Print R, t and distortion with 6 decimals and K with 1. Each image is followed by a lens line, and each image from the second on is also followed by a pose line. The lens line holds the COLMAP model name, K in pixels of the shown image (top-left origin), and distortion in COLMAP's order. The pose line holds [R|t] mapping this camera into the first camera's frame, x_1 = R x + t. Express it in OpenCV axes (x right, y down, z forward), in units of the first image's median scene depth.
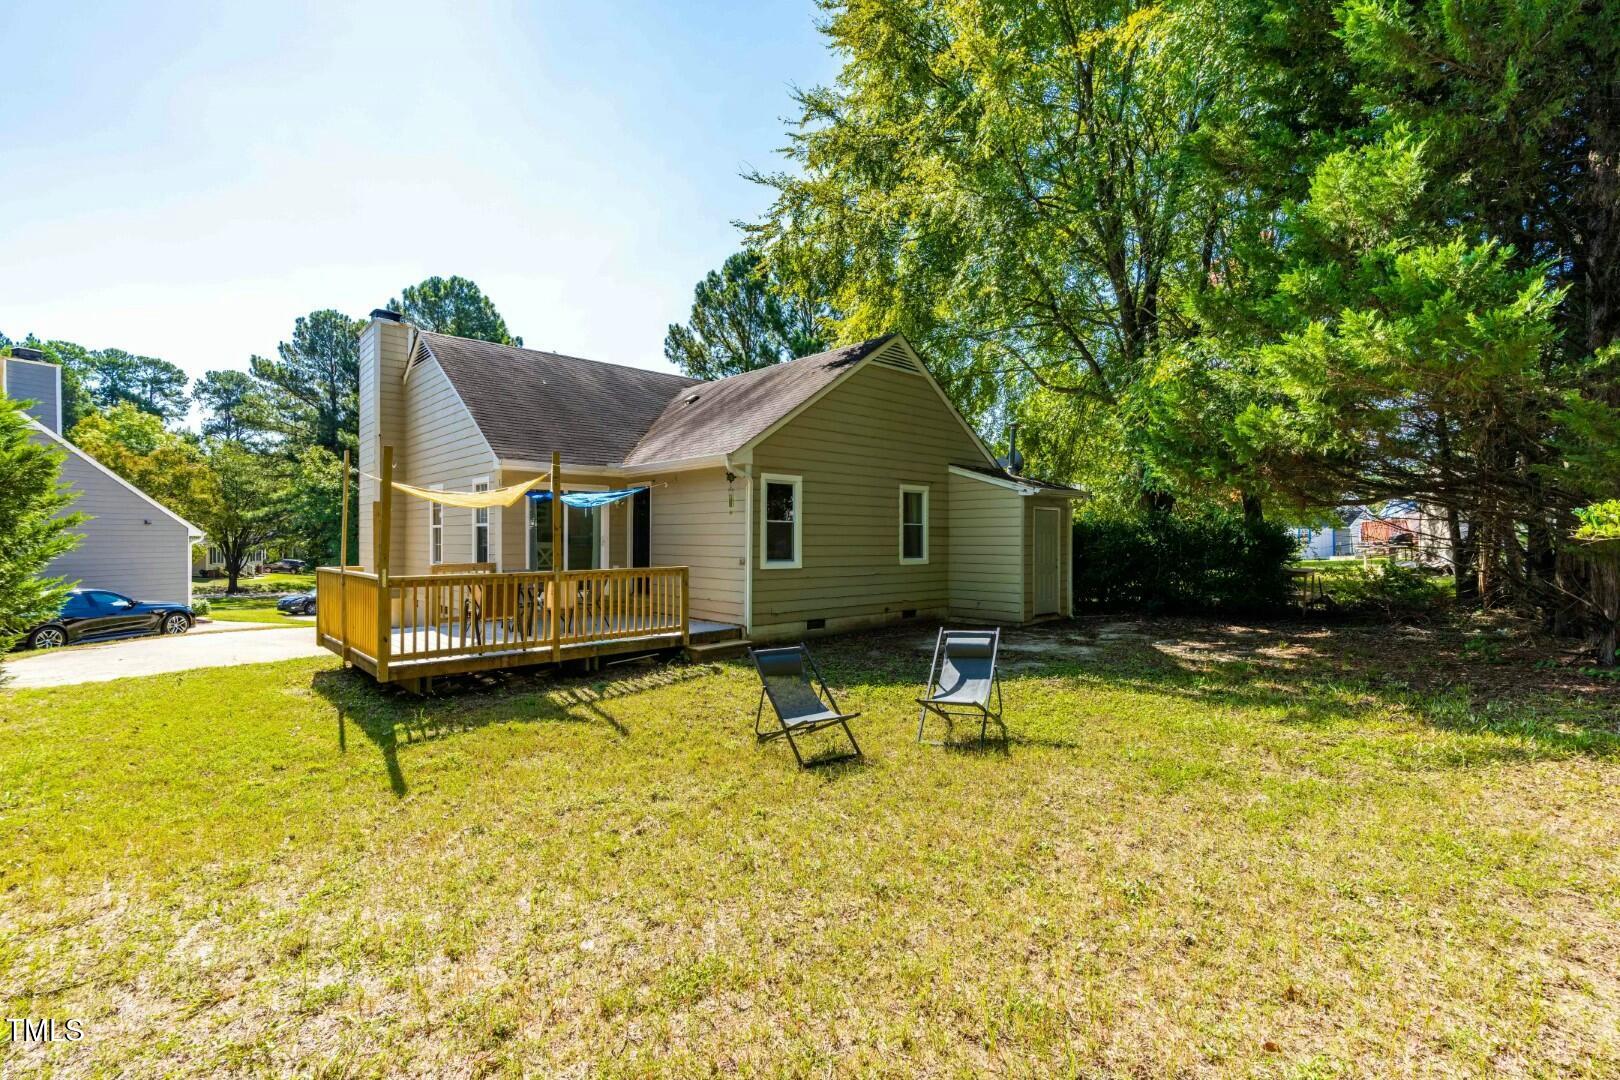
lens RADIAL K [[767.6, 0, 810.0], [0, 767.6, 540.0], [0, 0, 1]] dist [-0.003345, -0.000549]
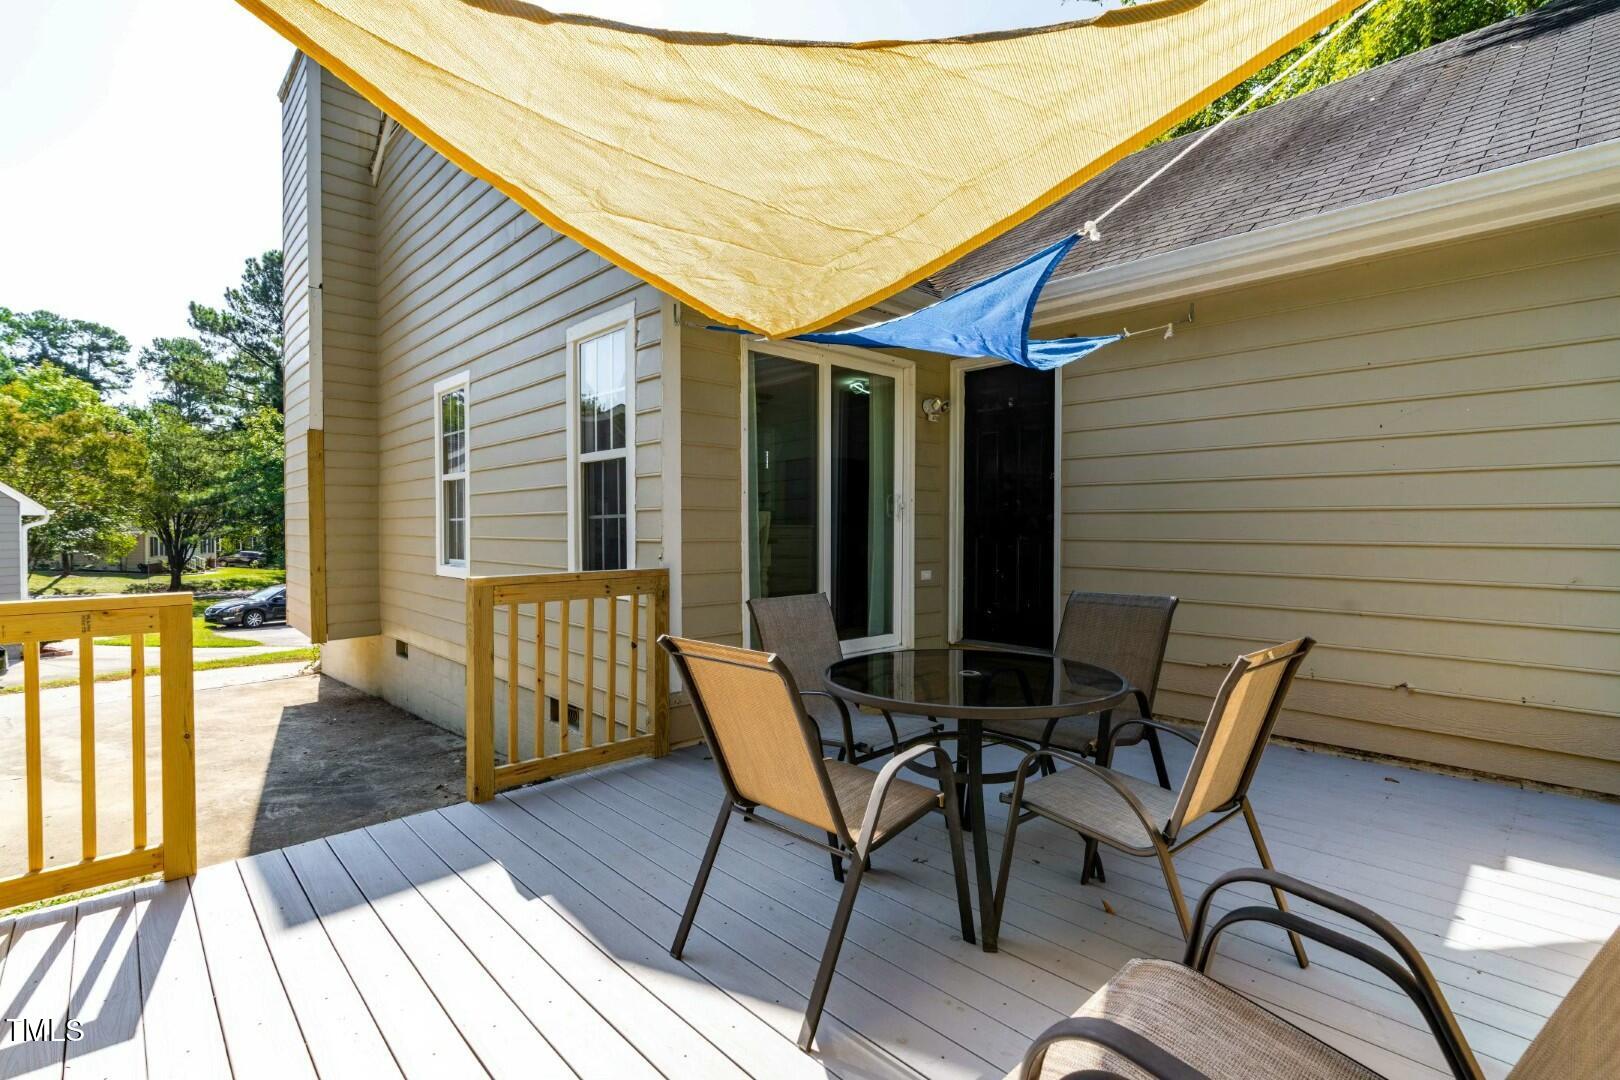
lens RADIAL K [[767.6, 0, 810.0], [0, 767.6, 540.0], [0, 0, 1]] dist [-0.003345, -0.000549]
pose [[0.999760, -0.003350, 0.021655, -0.074157], [0.003032, 0.999887, 0.014718, 0.002616], [-0.021702, -0.014649, 0.999657, 0.142352]]
